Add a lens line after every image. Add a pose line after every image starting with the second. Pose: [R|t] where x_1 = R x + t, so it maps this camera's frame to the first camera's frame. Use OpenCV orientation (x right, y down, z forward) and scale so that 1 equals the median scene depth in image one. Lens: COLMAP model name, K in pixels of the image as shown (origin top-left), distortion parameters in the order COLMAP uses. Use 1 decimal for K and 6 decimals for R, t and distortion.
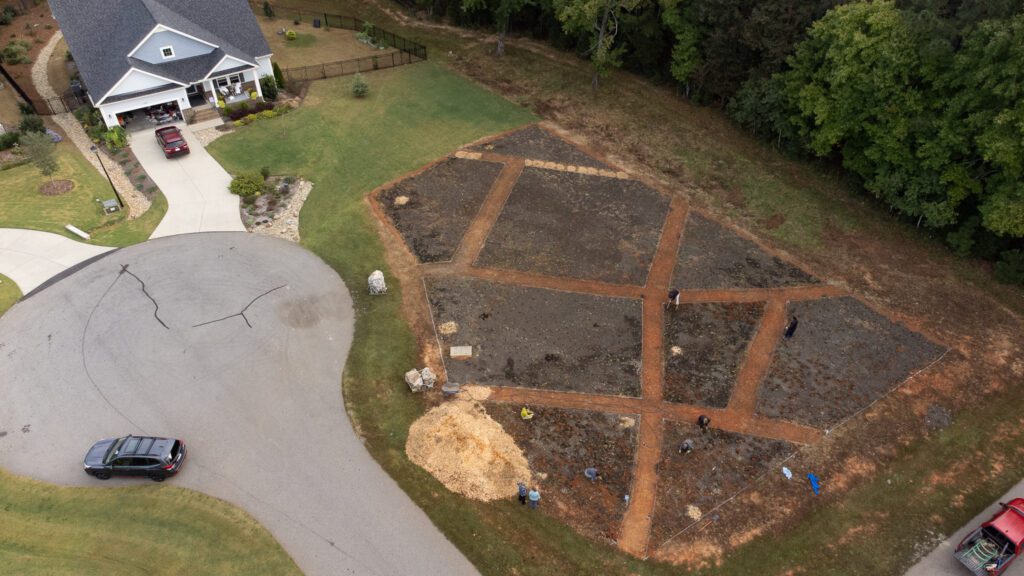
lens RADIAL K [[766.6, 0, 498.9], [0, 766.6, 289.6], [0, 0, 1]] dist [0.032384, 0.086197]
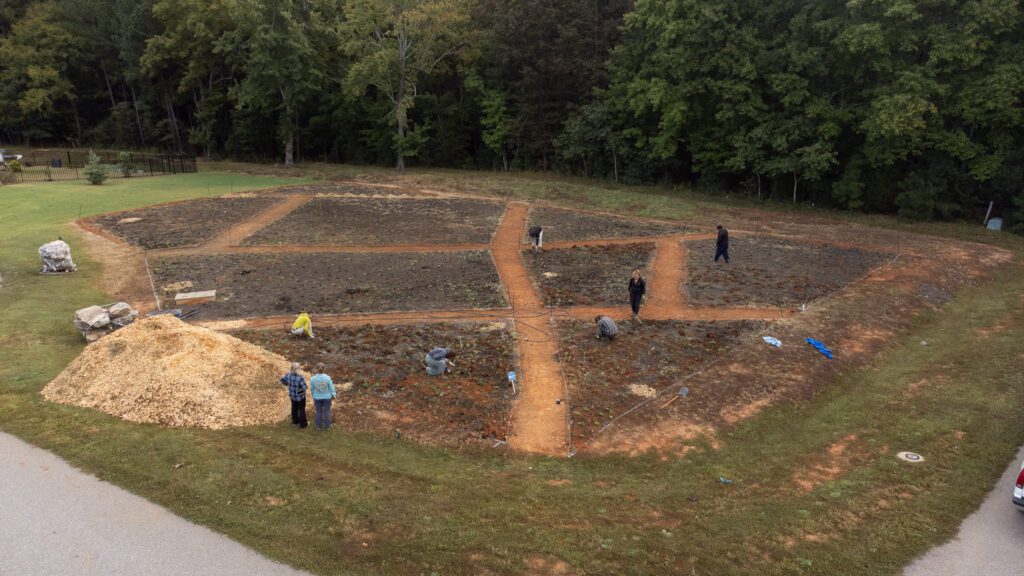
lens RADIAL K [[766.6, 0, 498.9], [0, 766.6, 289.6], [0, 0, 1]] dist [0.032384, 0.086197]
pose [[0.970386, -0.079626, 0.228057, 0.046645], [0.163648, 0.911143, -0.378203, 0.390988], [-0.177678, 0.404324, 0.897191, 0.510729]]
